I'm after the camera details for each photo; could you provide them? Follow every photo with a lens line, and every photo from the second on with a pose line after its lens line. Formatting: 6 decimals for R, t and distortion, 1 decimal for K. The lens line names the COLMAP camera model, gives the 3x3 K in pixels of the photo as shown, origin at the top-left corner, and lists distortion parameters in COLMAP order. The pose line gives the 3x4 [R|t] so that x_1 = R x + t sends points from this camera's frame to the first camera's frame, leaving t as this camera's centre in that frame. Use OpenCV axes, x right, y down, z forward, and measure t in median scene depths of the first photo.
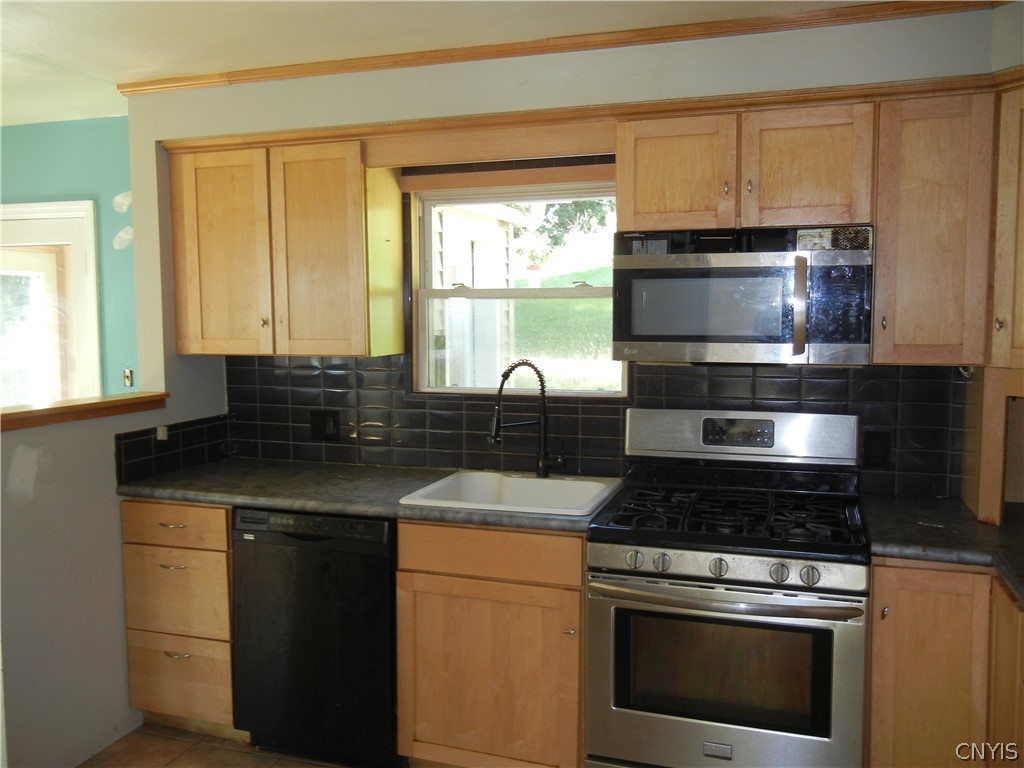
lens RADIAL K [[852.8, 0, 512.0], [0, 852.8, 384.0], [0, 0, 1]] dist [-0.016979, -0.002340]
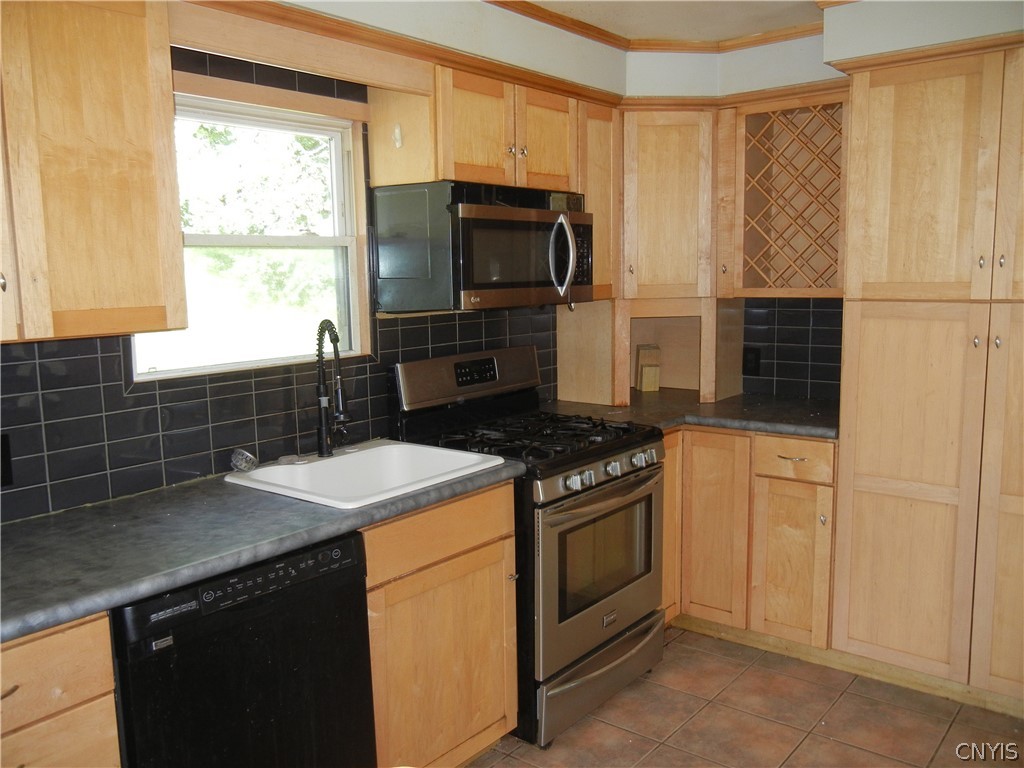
lens RADIAL K [[852.8, 0, 512.0], [0, 852.8, 384.0], [0, 0, 1]] dist [-0.016979, -0.002340]
pose [[0.341157, -0.124853, 0.931678, -0.788939], [0.104421, 0.990039, 0.094437, -0.029265], [-0.934189, 0.065069, 0.350796, 0.591473]]
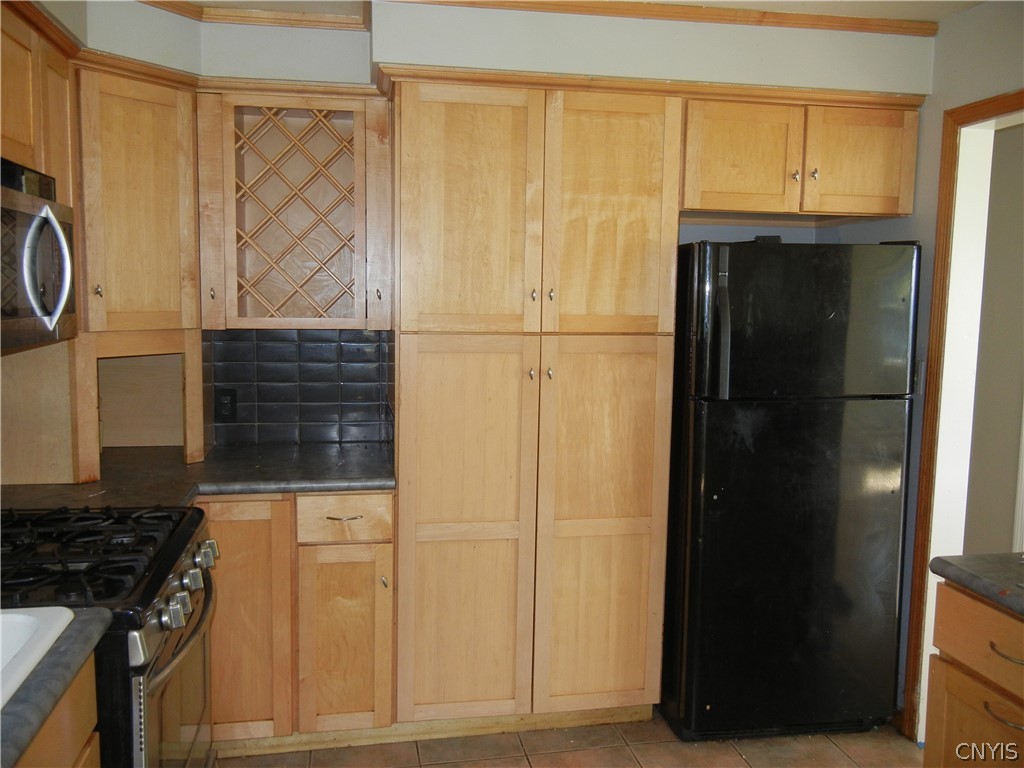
lens RADIAL K [[852.8, 0, 512.0], [0, 852.8, 384.0], [0, 0, 1]] dist [-0.016979, -0.002340]
pose [[-0.492646, -0.095273, 0.864999, -0.530152], [0.069687, 0.986478, 0.148343, -0.066358], [-0.867435, 0.133360, -0.479345, 0.931714]]
